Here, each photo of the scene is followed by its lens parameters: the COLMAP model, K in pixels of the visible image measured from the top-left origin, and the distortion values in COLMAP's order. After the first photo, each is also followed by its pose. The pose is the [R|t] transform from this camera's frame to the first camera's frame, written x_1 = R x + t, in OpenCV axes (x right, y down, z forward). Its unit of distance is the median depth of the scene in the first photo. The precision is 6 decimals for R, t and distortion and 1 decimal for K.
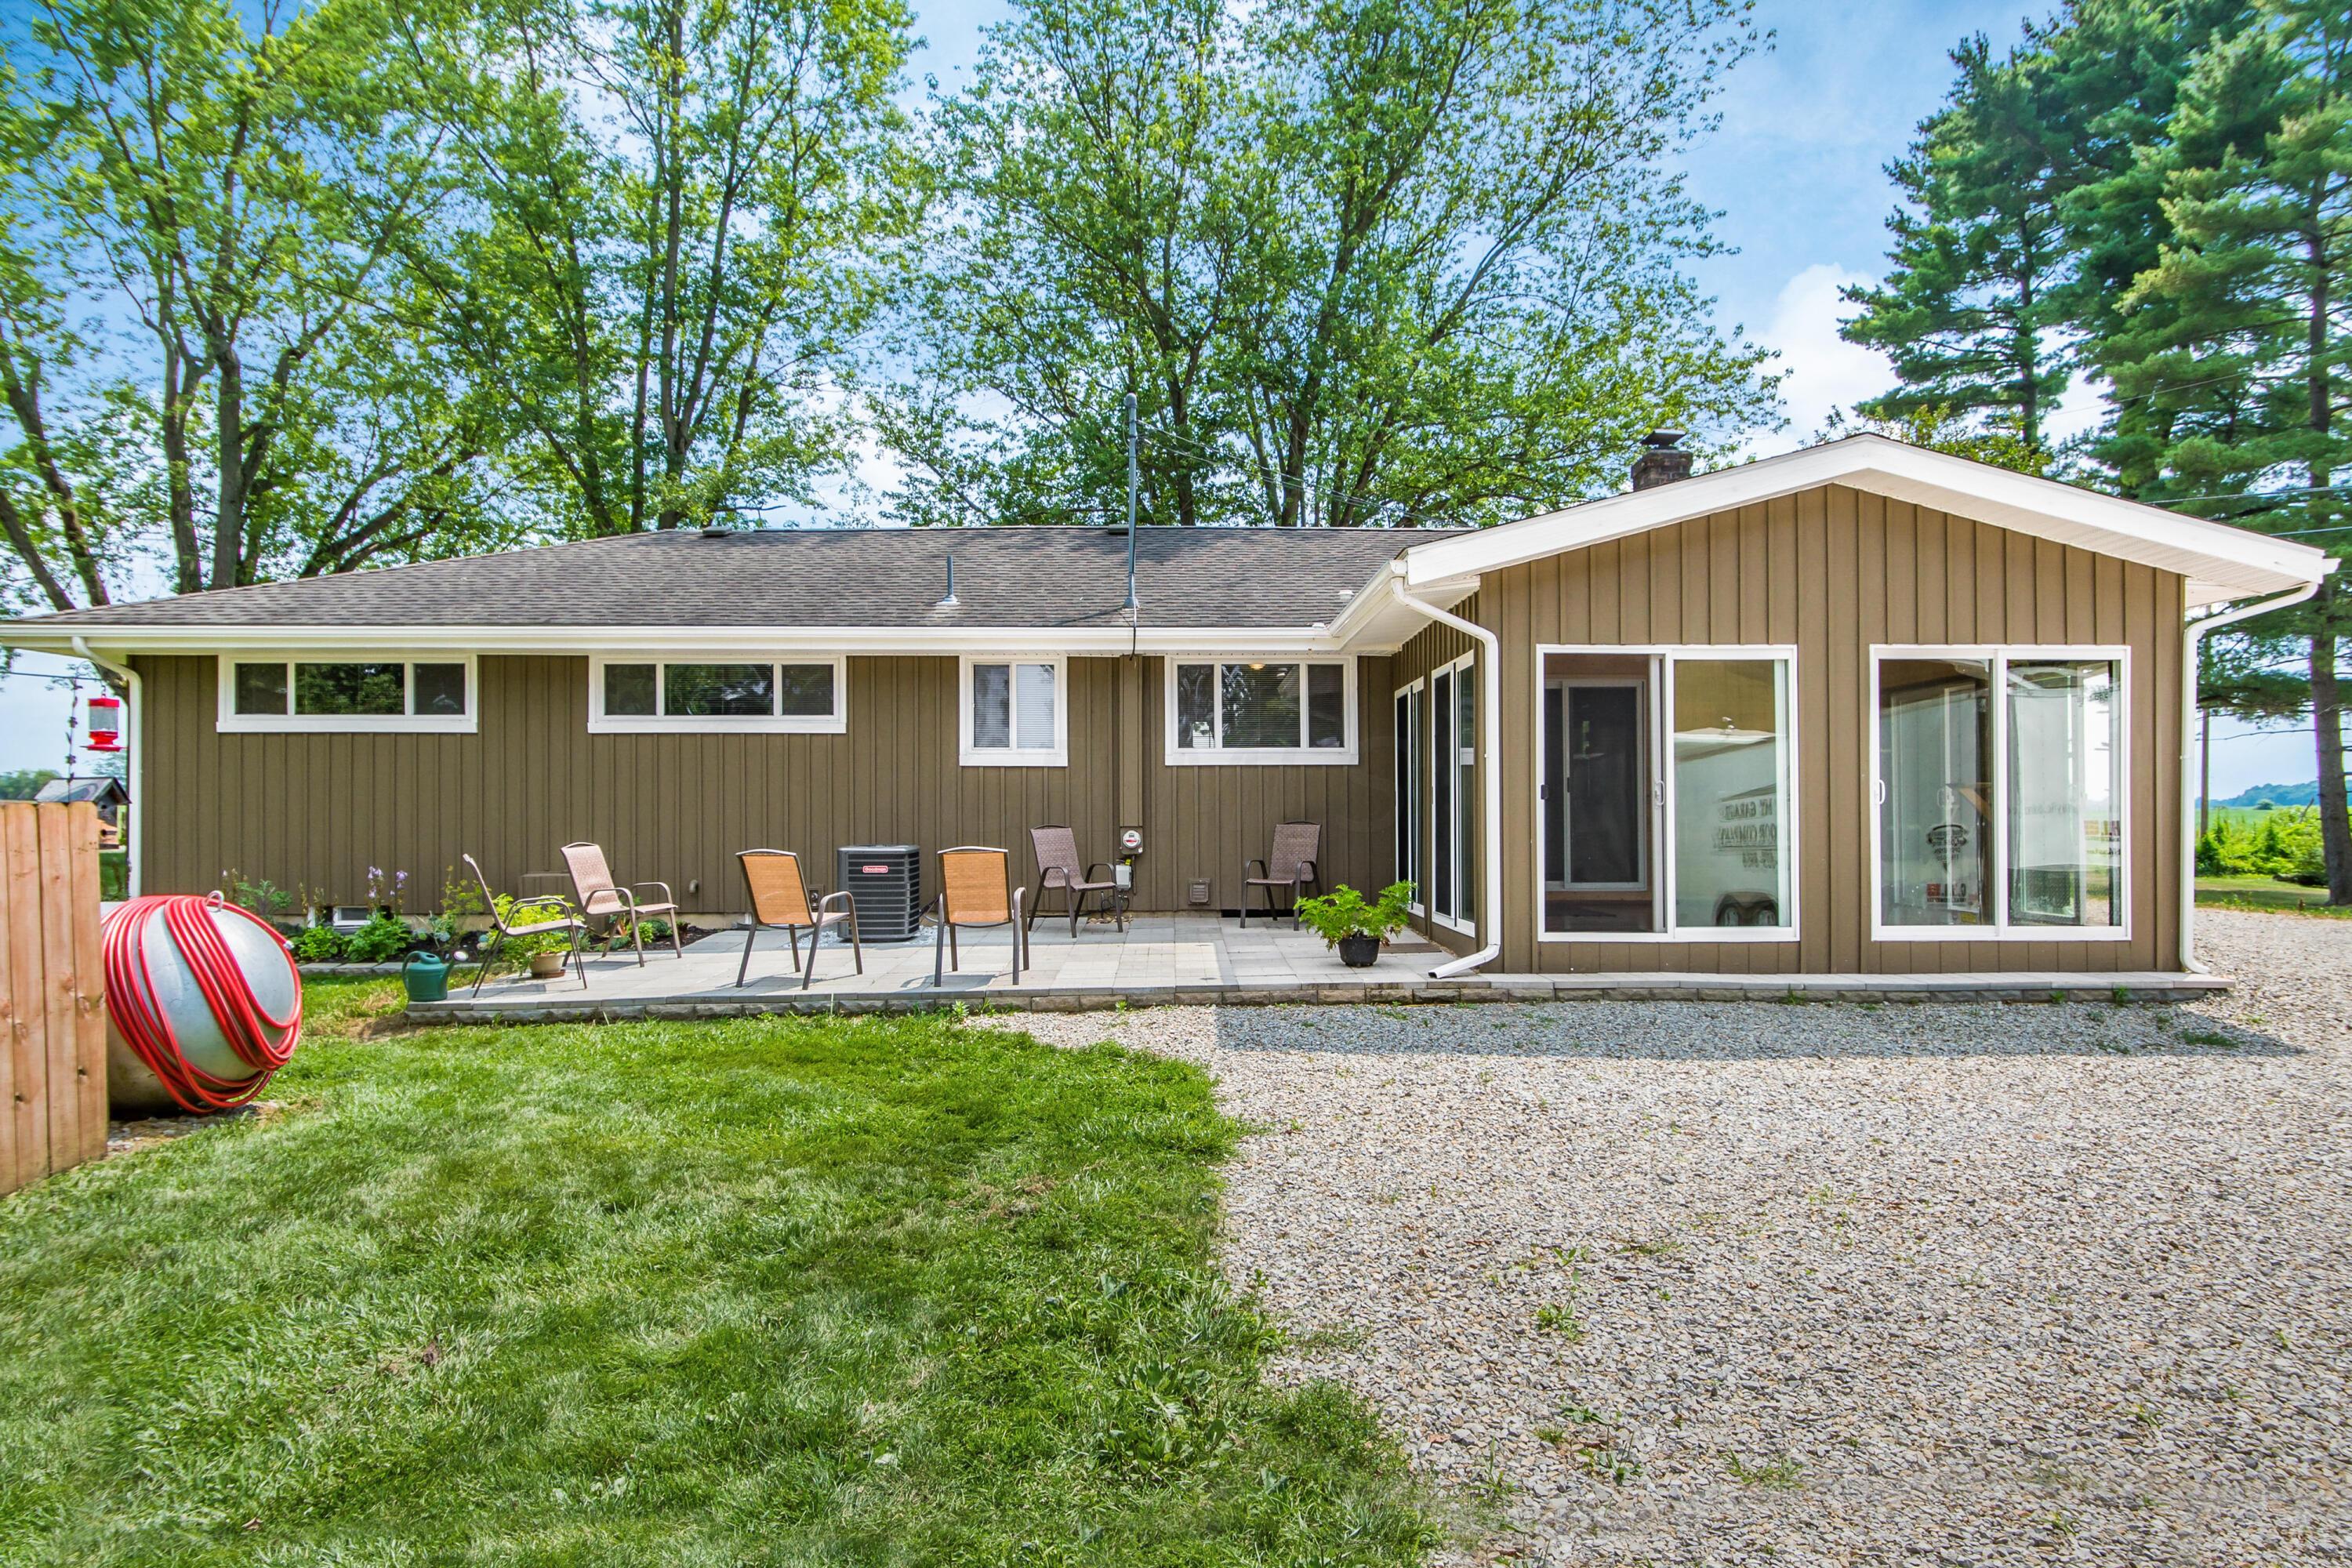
lens RADIAL K [[1036.1, 0, 1176.0], [0, 1036.1, 784.0], [0, 0, 1]] dist [-0.000843, -0.000053]
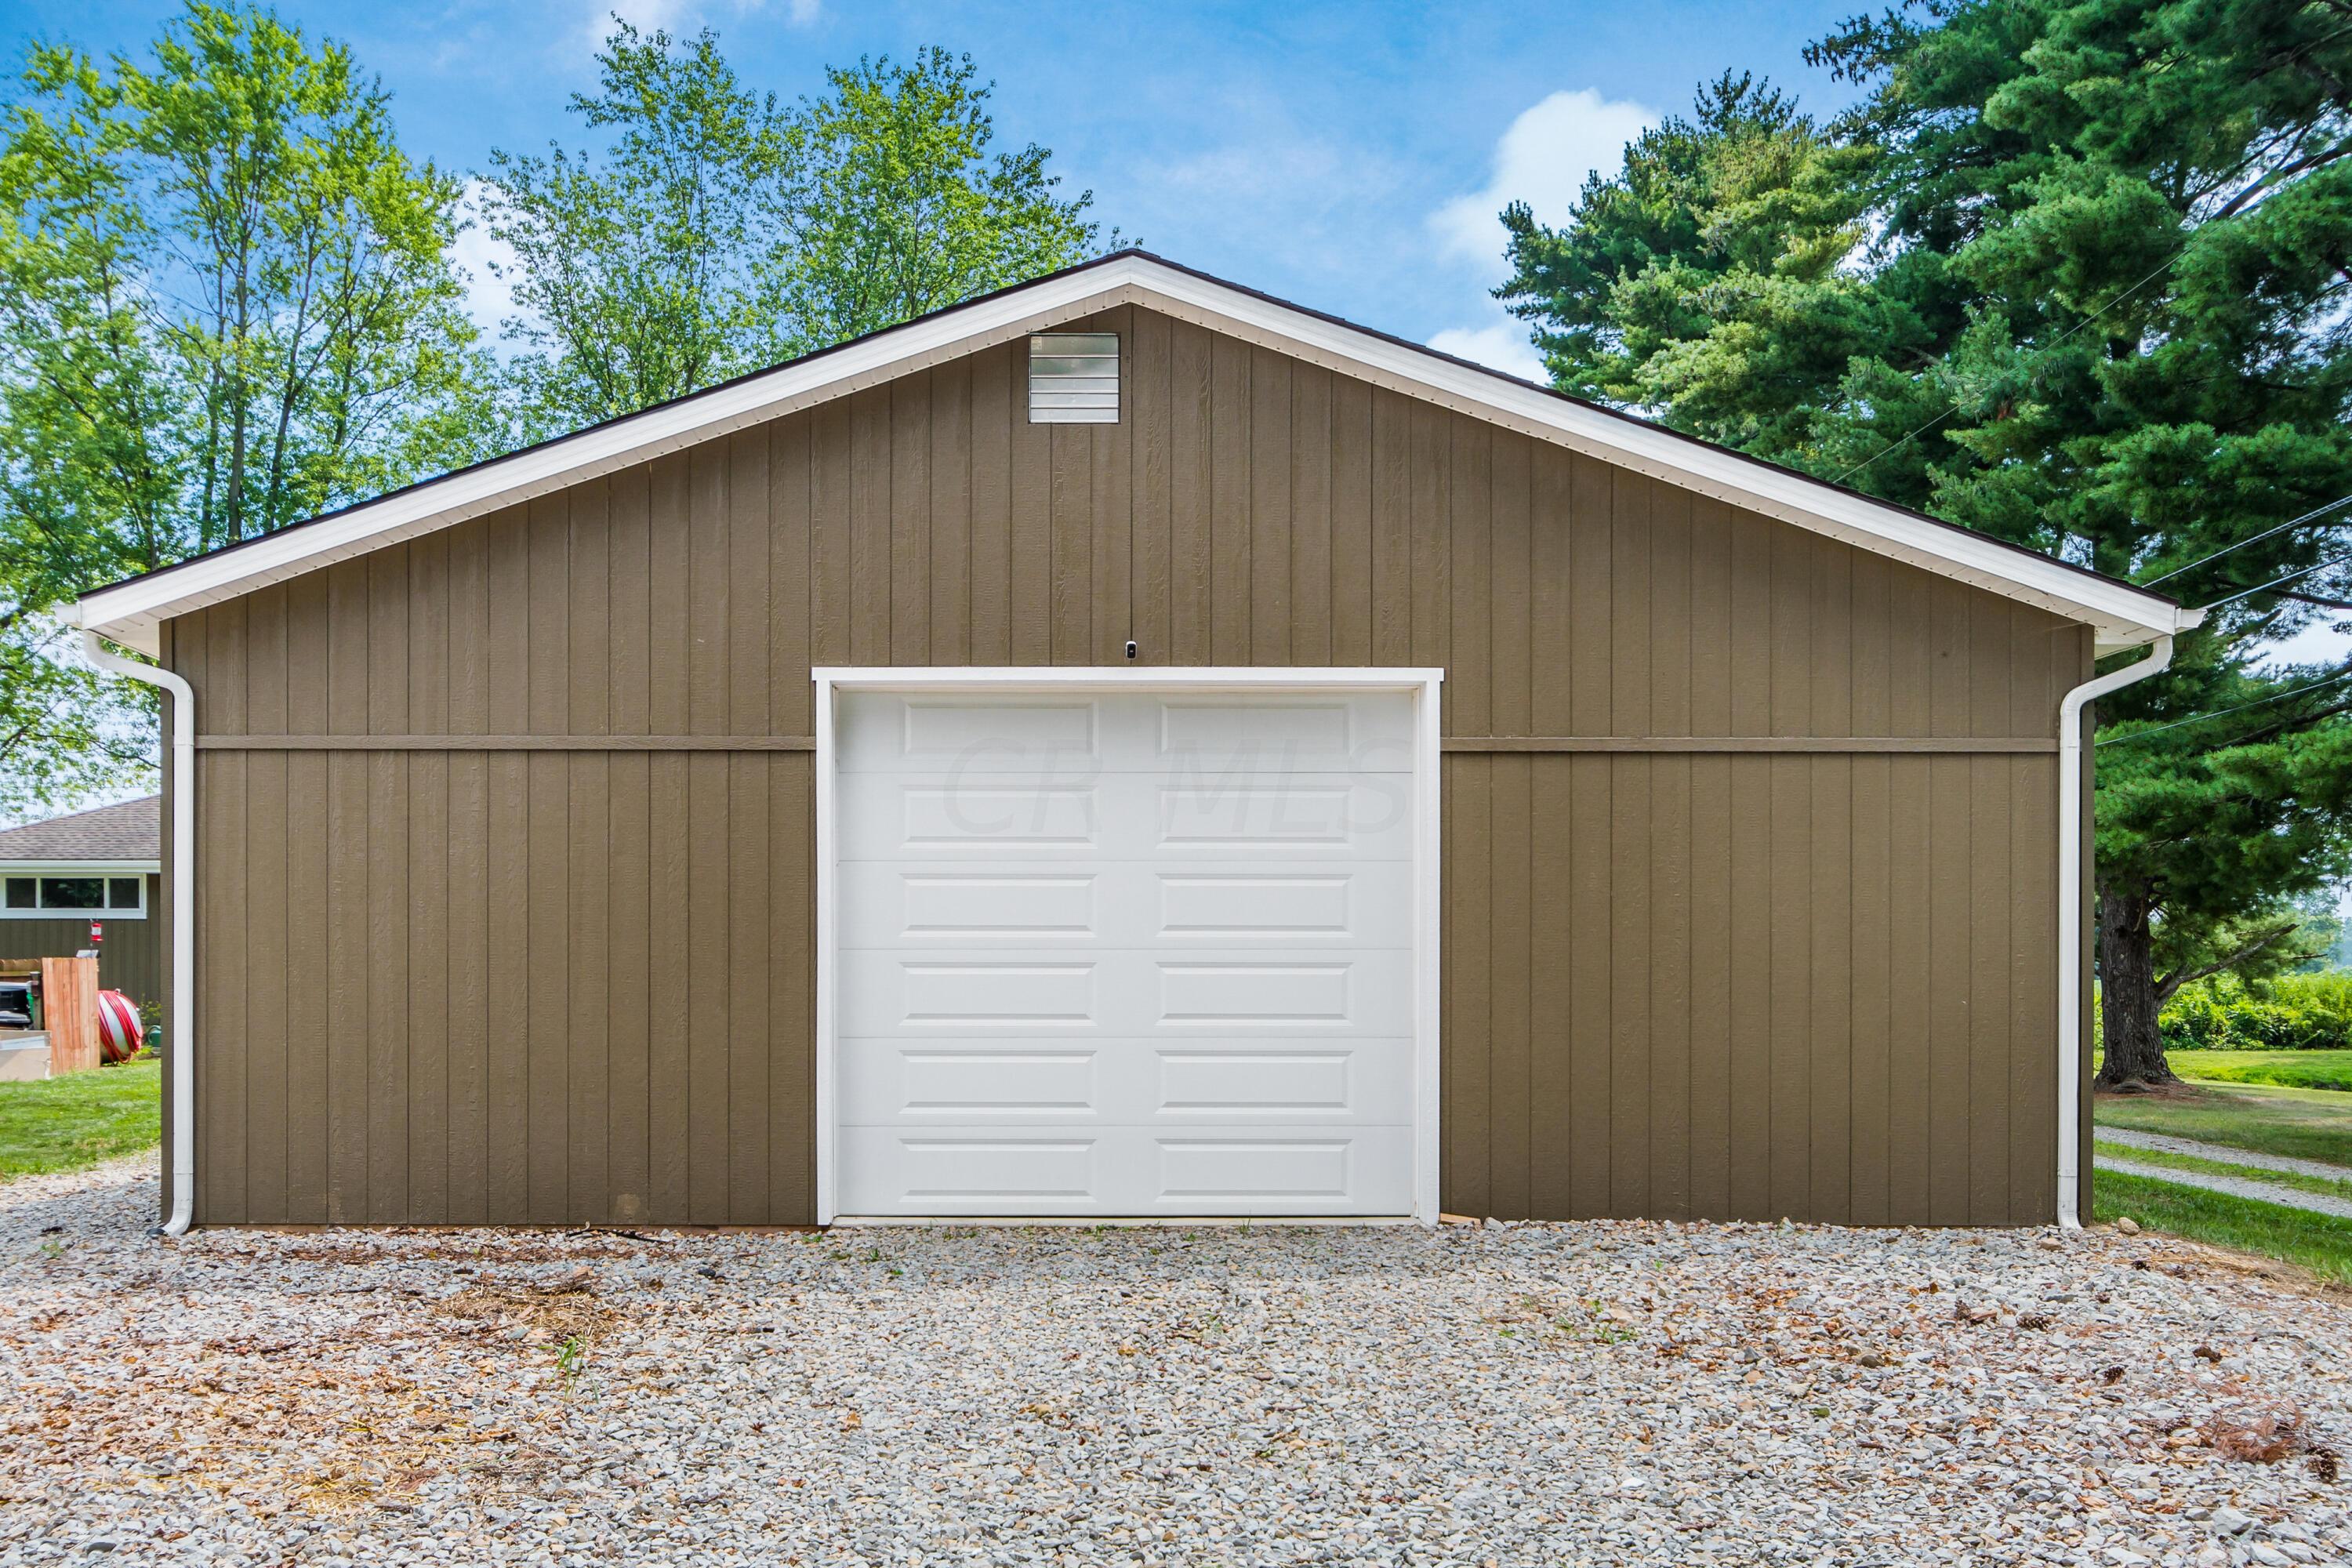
lens RADIAL K [[2409.2, 0, 1249.0], [0, 2409.2, 936.6], [0, 0, 1]] dist [-0.000150, 0.001642]
pose [[0.999969, 0.002385, -0.007449, 1.167522], [-0.002372, 0.999996, 0.001827, -0.031954], [0.007453, -0.001810, 0.999971, -2.953385]]
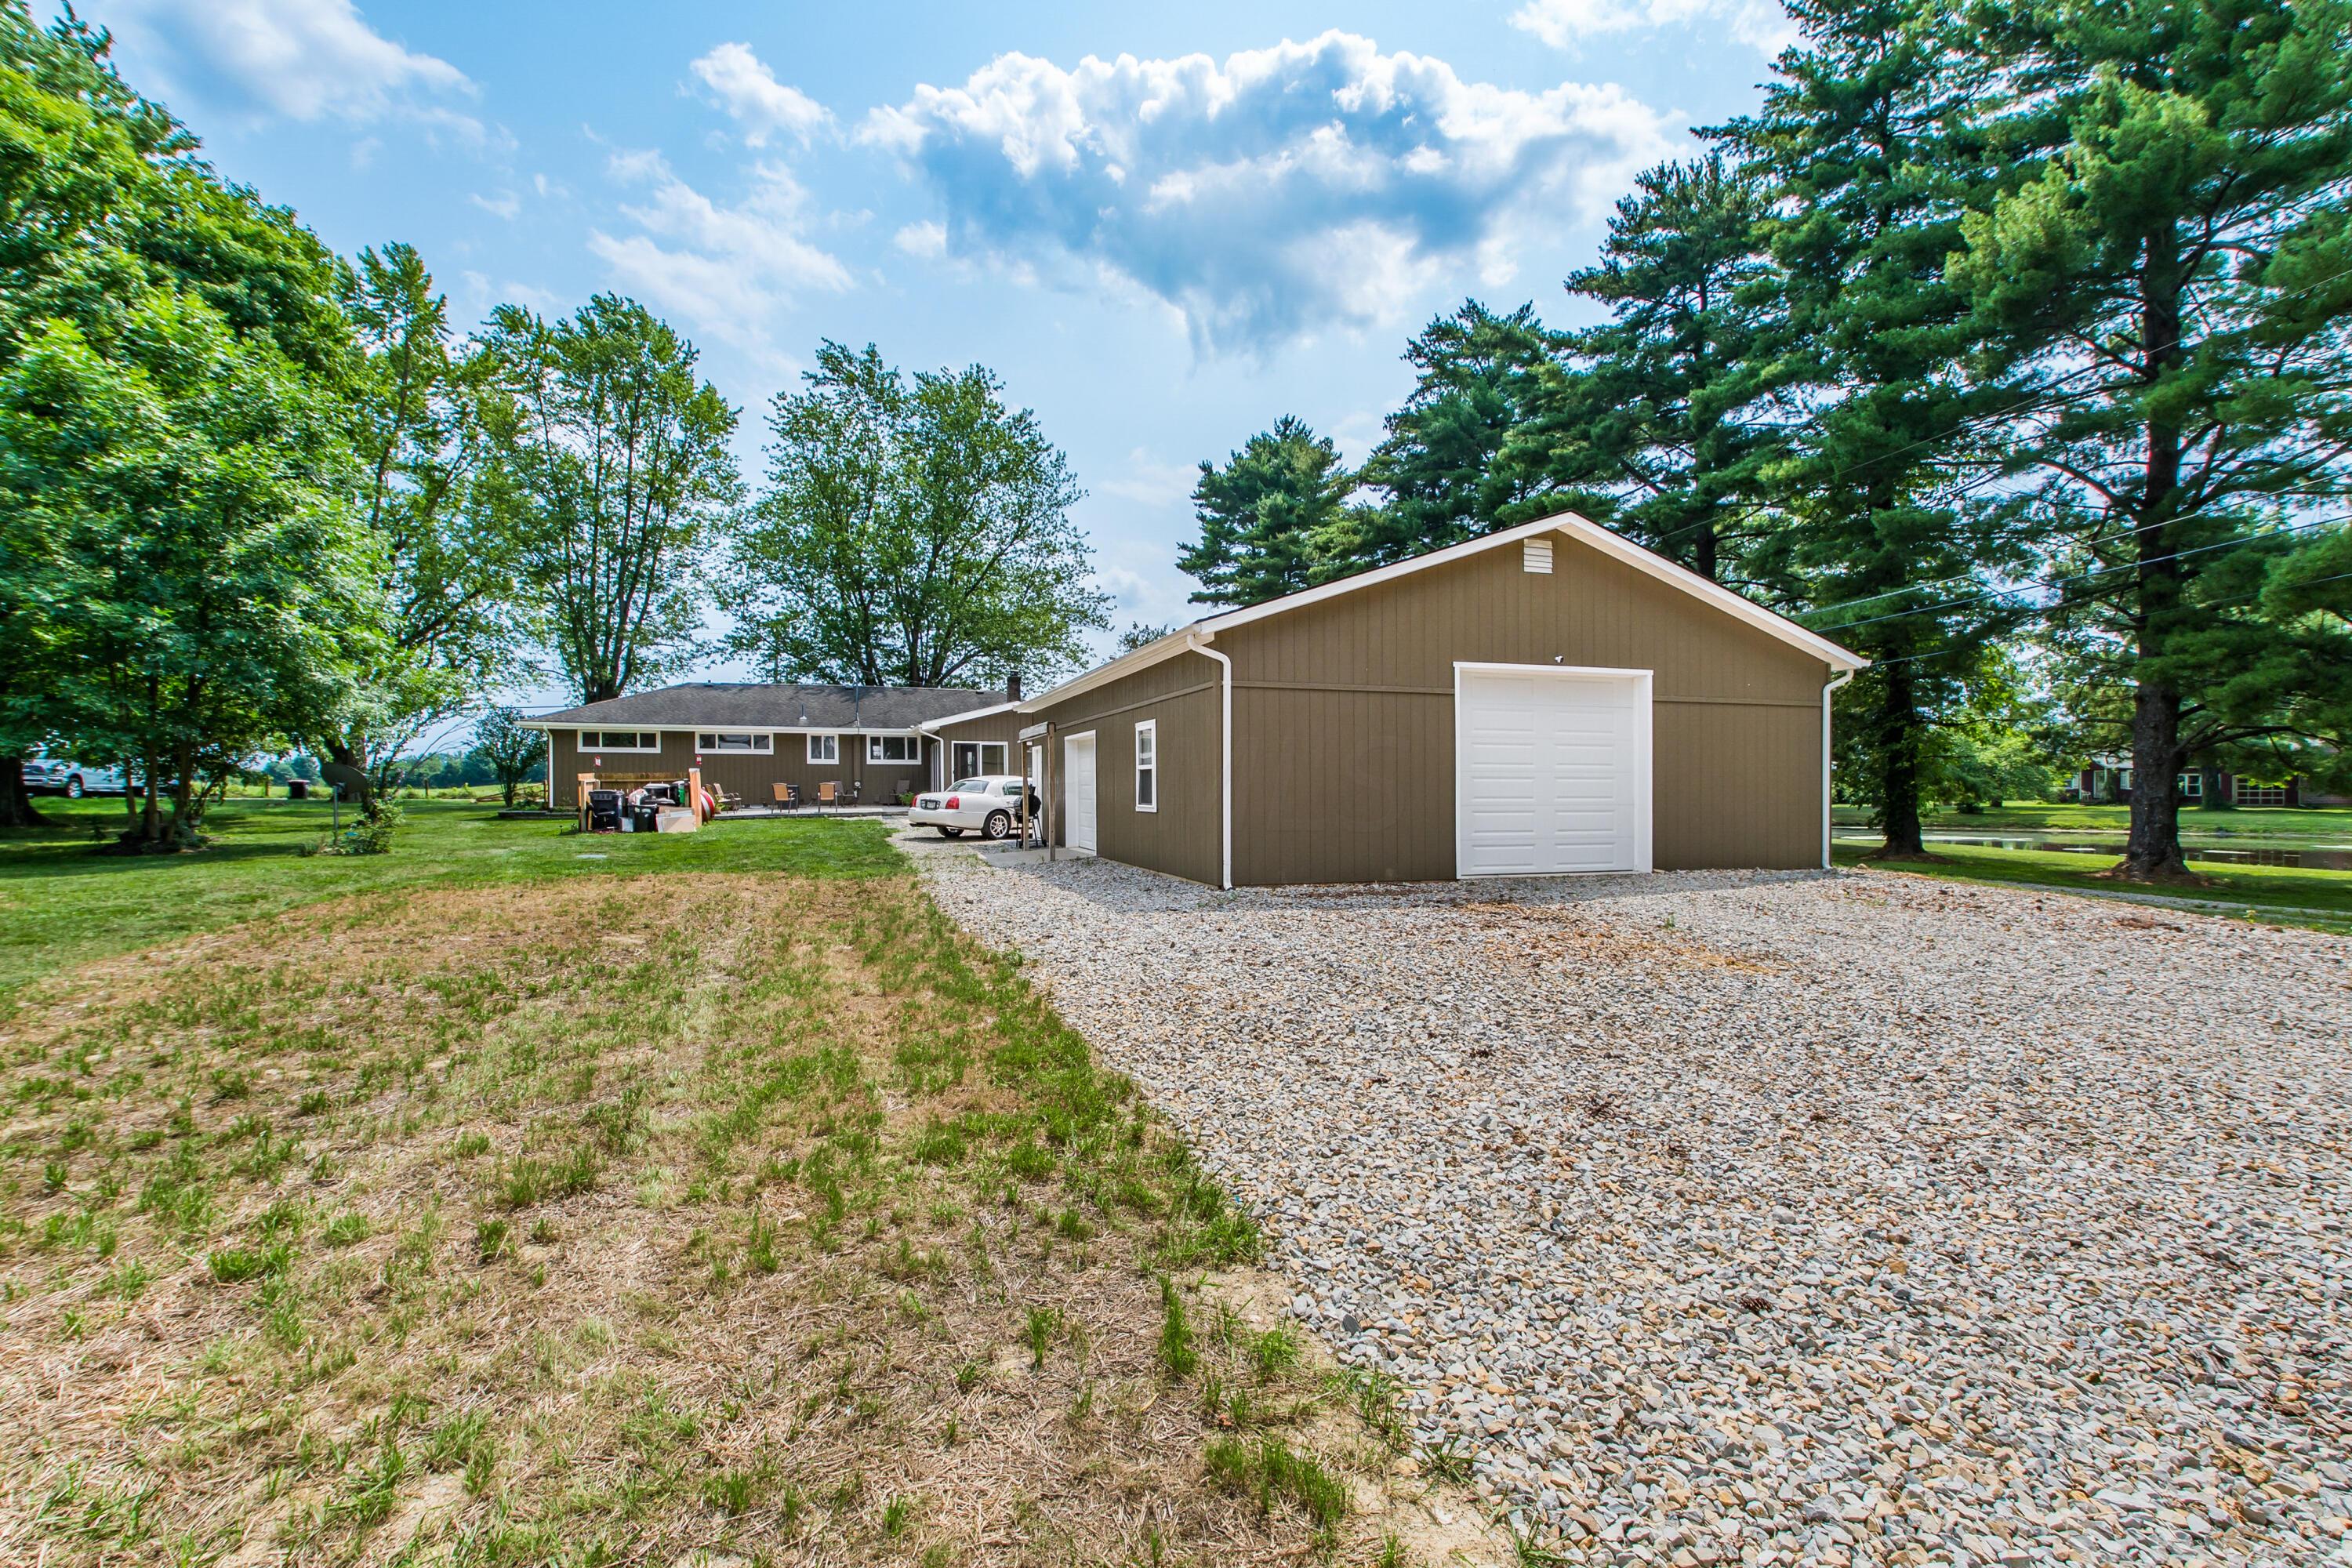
lens RADIAL K [[1055.2, 0, 1176.0], [0, 1055.2, 784.0], [0, 0, 1]] dist [-0.000130, -0.000424]
pose [[0.950200, 0.004753, 0.311604, -0.133904], [-0.010601, 0.999798, 0.017078, -0.024418], [-0.311460, -0.019531, 0.950059, -2.914211]]
